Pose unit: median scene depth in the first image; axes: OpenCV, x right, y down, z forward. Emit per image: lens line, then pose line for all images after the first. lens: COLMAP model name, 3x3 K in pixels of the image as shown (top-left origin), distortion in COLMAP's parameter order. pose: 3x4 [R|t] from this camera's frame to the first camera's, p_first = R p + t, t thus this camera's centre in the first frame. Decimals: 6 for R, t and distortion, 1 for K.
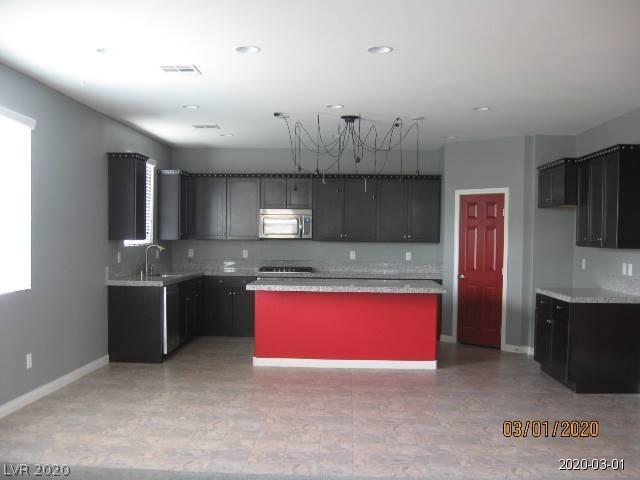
lens RADIAL K [[655.7, 0, 320.0], [0, 655.7, 240.0], [0, 0, 1]] dist [-0.110345, 0.000908]
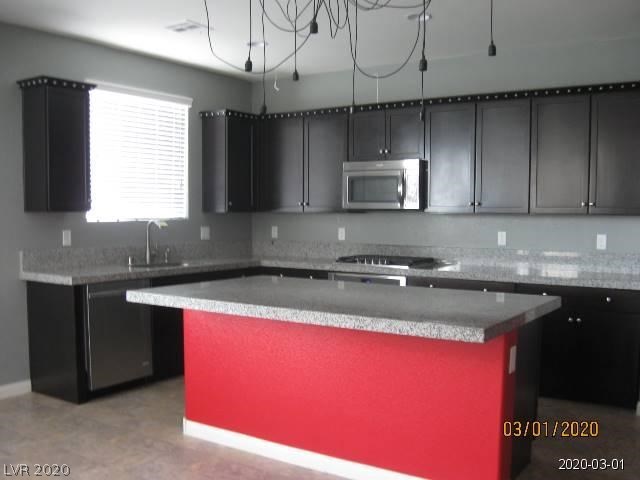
lens RADIAL K [[655.7, 0, 320.0], [0, 655.7, 240.0], [0, 0, 1]] dist [-0.110345, 0.000908]
pose [[0.857489, 0.014420, -0.514301, 0.211158], [0.001641, 0.999525, 0.030761, 0.007097], [0.514500, -0.027221, 0.857058, 0.446592]]
